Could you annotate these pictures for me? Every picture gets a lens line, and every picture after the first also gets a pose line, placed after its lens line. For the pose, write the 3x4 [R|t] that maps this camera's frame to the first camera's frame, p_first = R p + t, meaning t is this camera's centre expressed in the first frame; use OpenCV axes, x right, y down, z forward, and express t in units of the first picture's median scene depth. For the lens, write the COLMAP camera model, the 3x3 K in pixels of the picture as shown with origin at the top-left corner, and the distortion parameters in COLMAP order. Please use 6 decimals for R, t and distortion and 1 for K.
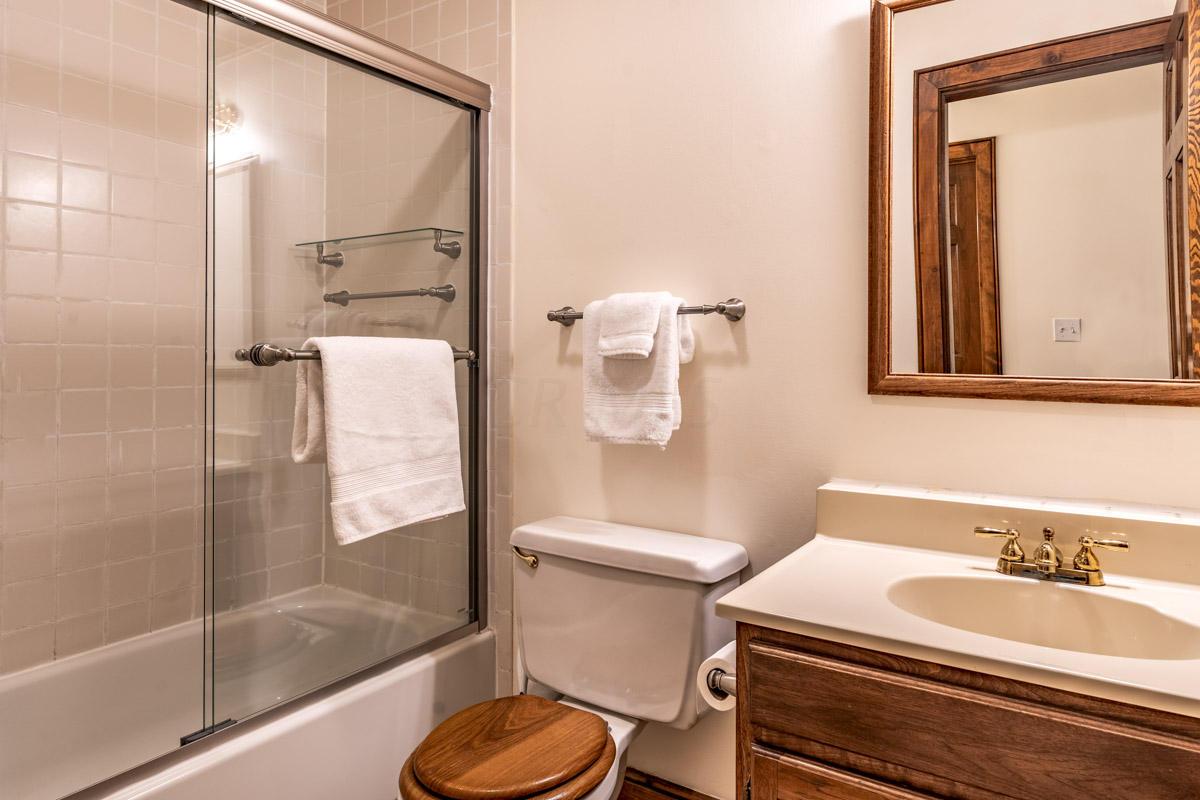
lens RADIAL K [[745.4, 0, 600.0], [0, 745.4, 400.0], [0, 0, 1]] dist [0.001849, 0.000539]
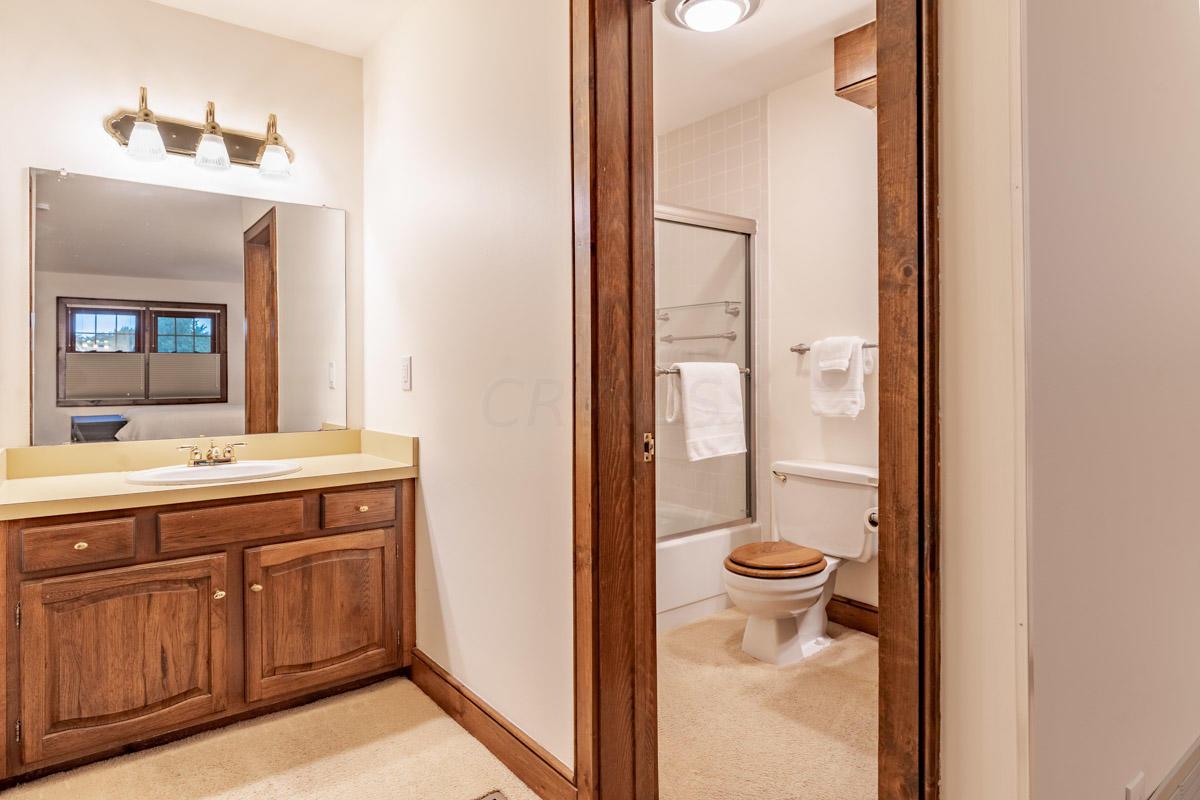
lens RADIAL K [[690.2, 0, 603.0], [0, 690.2, 369.6], [0, 0, 1]] dist [-0.022366, 0.000106]
pose [[0.947202, -0.008430, -0.320526, 0.038791], [-0.010613, 0.998282, -0.057618, 0.043217], [0.320462, 0.057977, 0.945486, -0.806654]]
